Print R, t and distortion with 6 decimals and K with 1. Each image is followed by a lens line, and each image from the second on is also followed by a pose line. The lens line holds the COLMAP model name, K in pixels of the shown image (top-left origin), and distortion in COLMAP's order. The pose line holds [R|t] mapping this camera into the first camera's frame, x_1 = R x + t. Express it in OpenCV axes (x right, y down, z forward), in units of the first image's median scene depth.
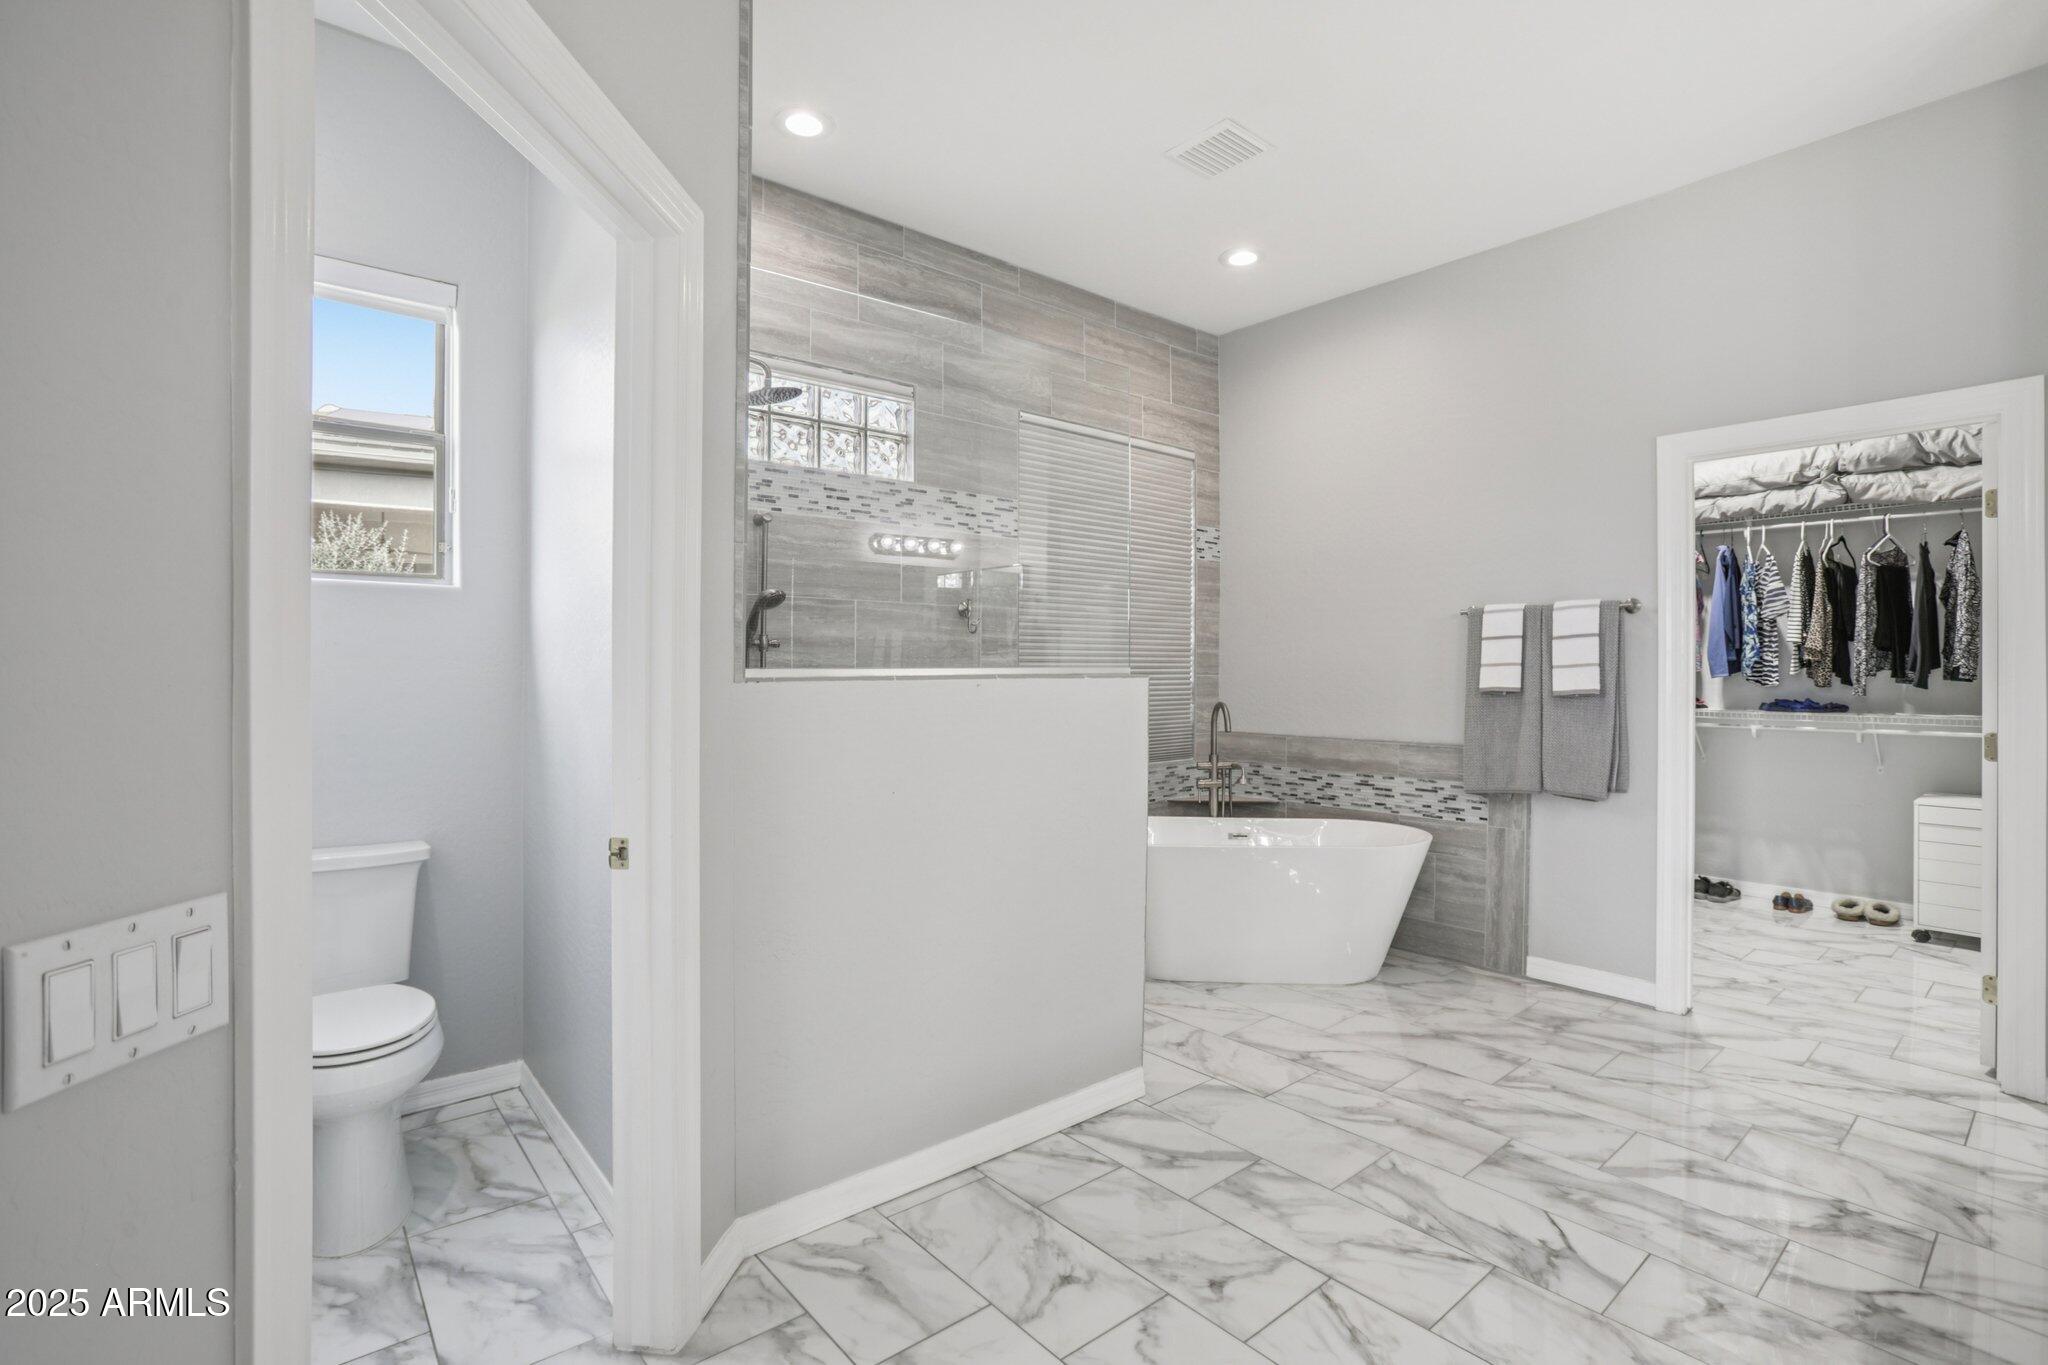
lens RADIAL K [[949.2, 0, 1020.3], [0, 949.2, 675.4], [0, 0, 1]] dist [-0.048838, 0.015975]
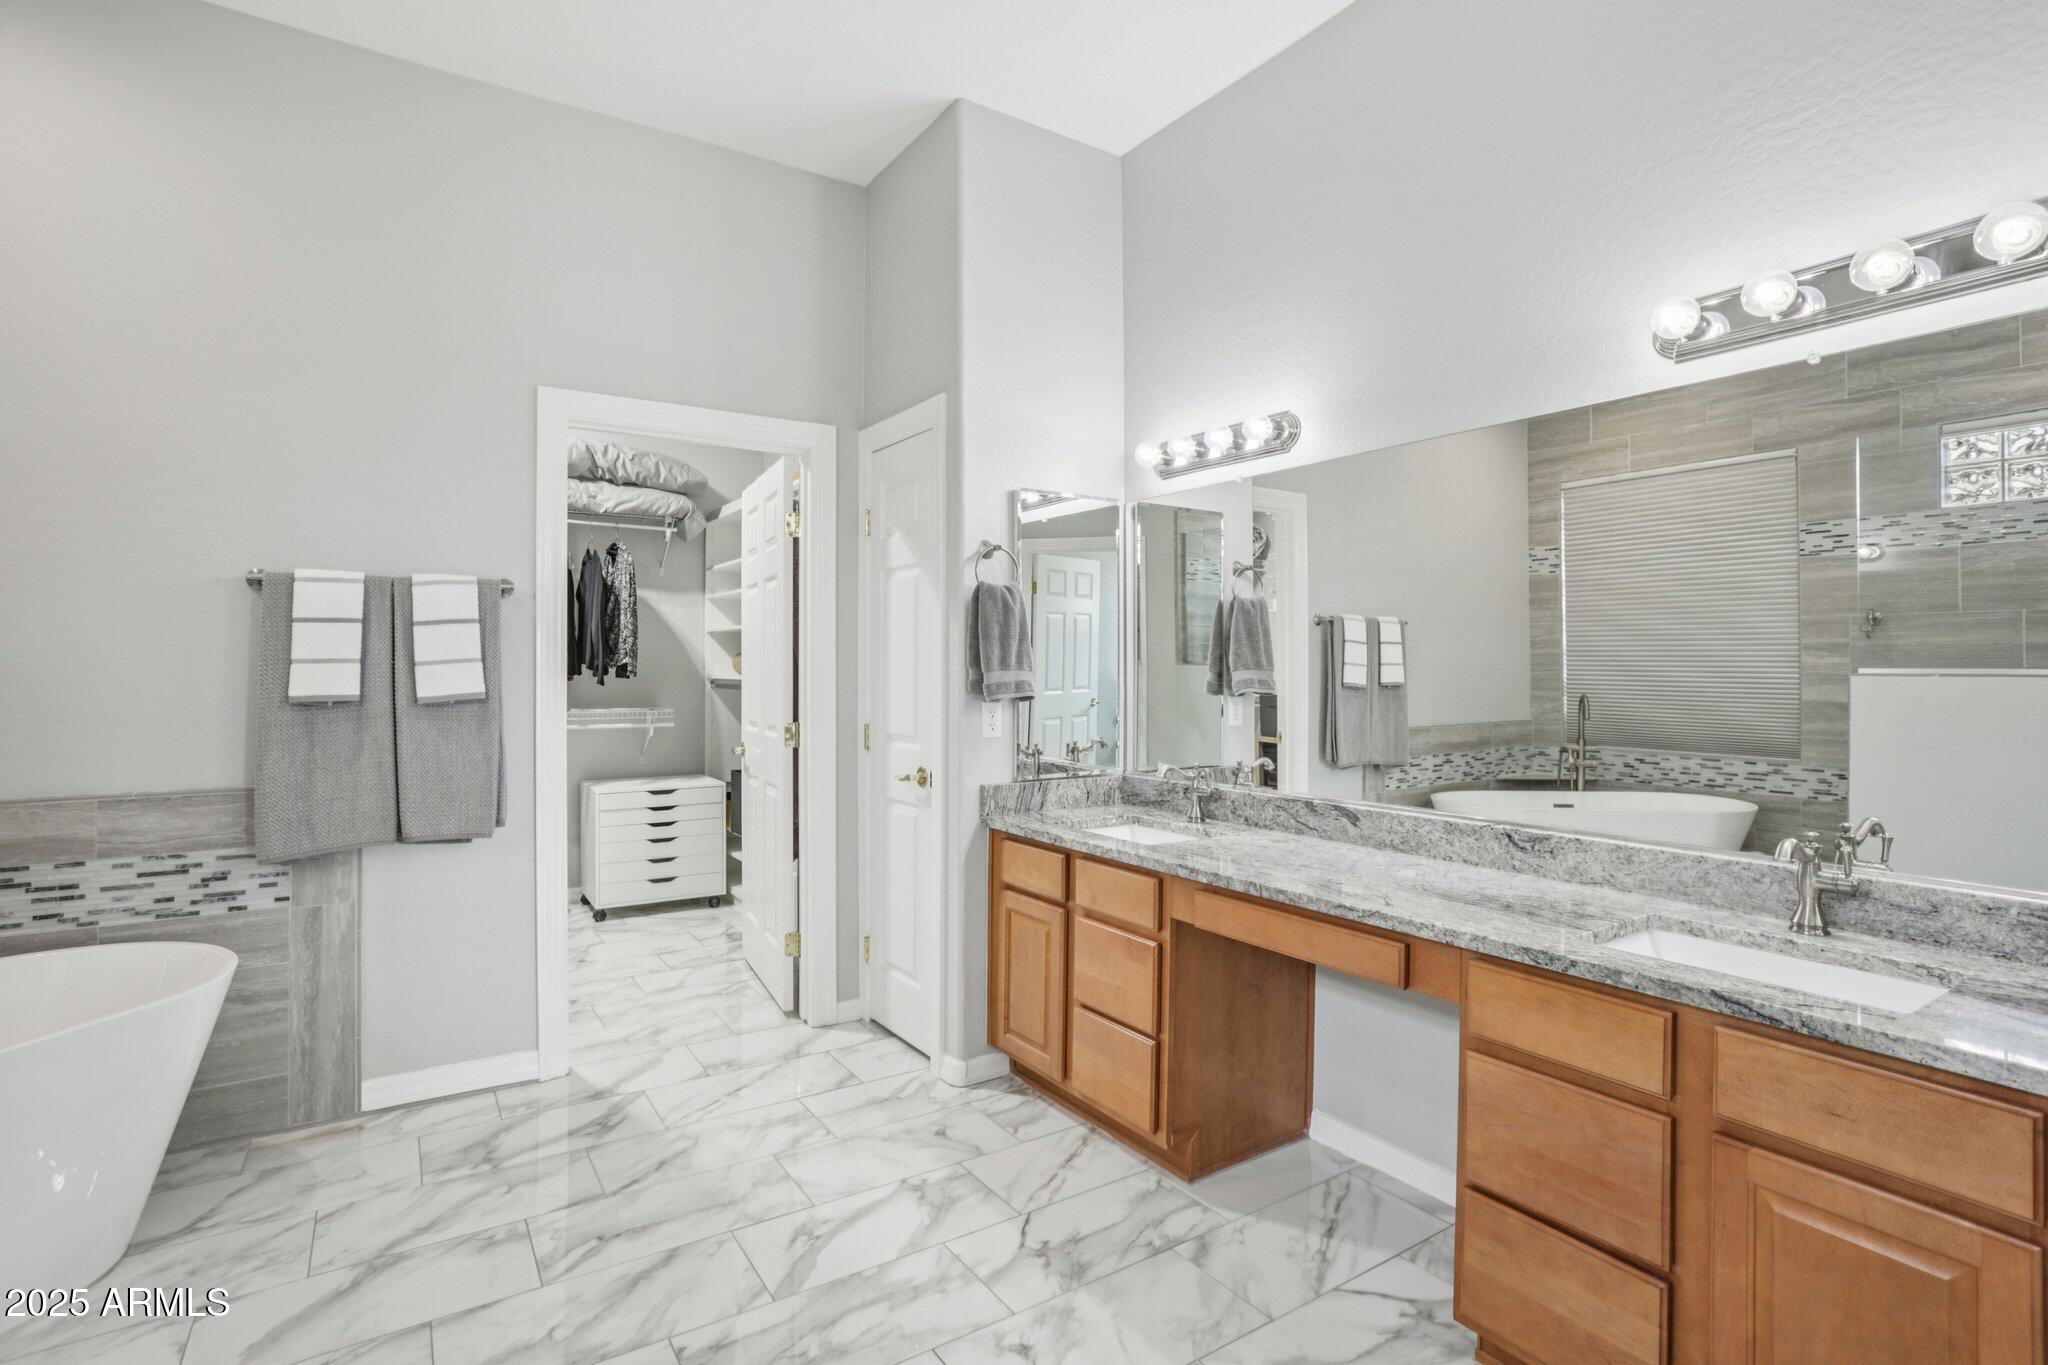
lens RADIAL K [[981.8, 0, 1038.1], [0, 981.8, 666.5], [0, 0, 1]] dist [-0.022558, 0.004054]
pose [[0.115733, 0.002545, 0.993277, -0.110886], [-0.000686, 0.999997, -0.002483, -0.005764], [-0.993280, -0.000394, 0.115735, 0.416352]]
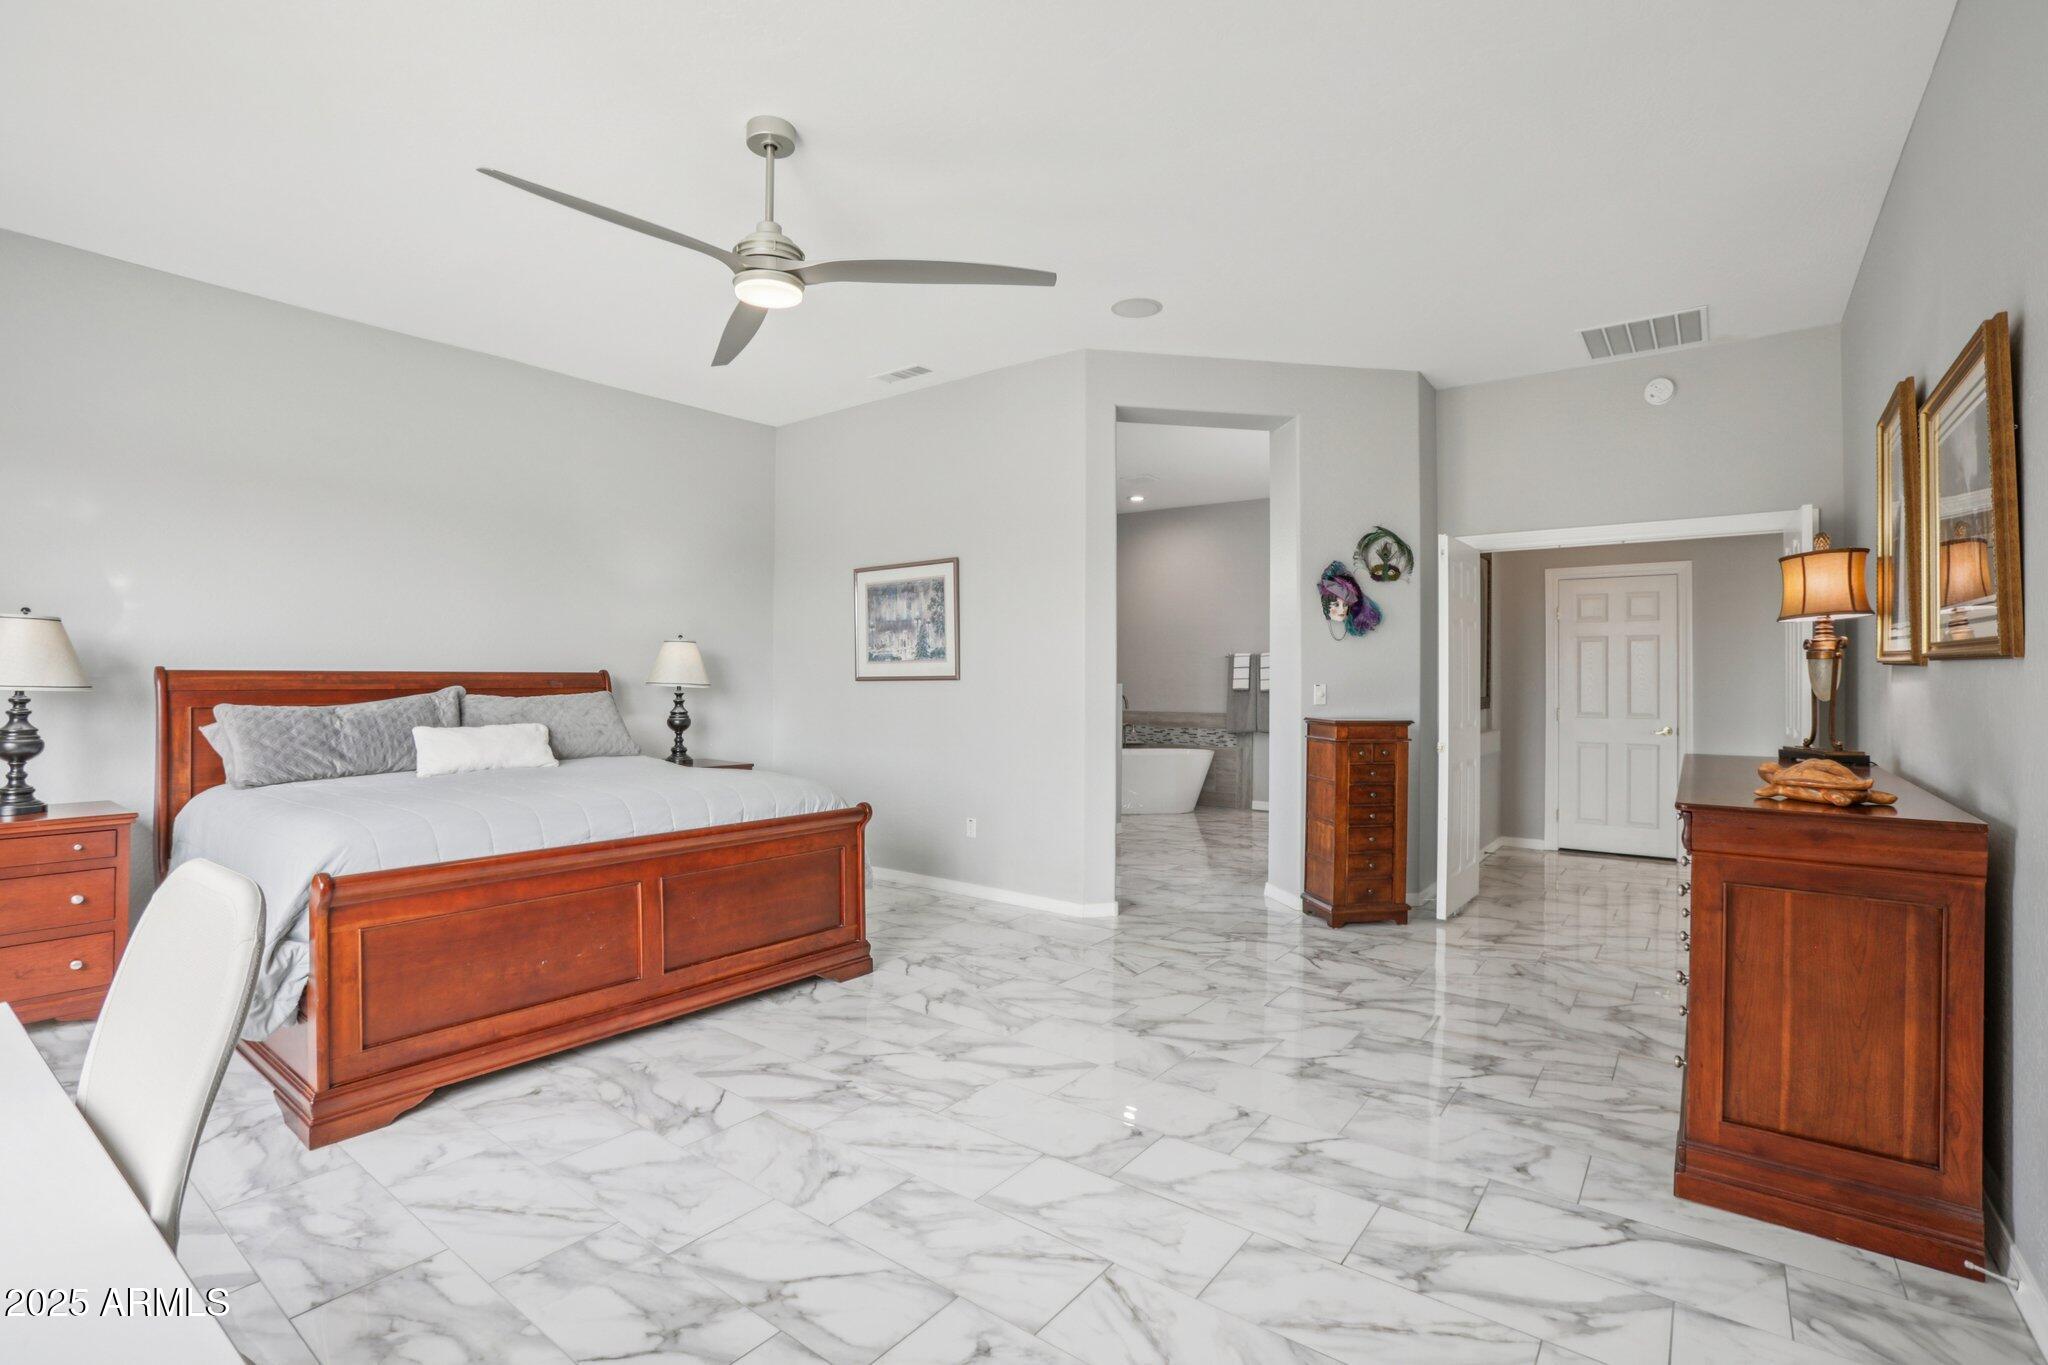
lens RADIAL K [[949.2, 0, 1022.5], [0, 949.2, 679.4], [0, 0, 1]] dist [-0.048838, 0.015975]
pose [[0.974986, 0.003952, 0.222229, -0.559303], [-0.002497, 0.999974, -0.006828, 0.008291], [-0.222250, 0.006102, 0.974971, -1.211639]]
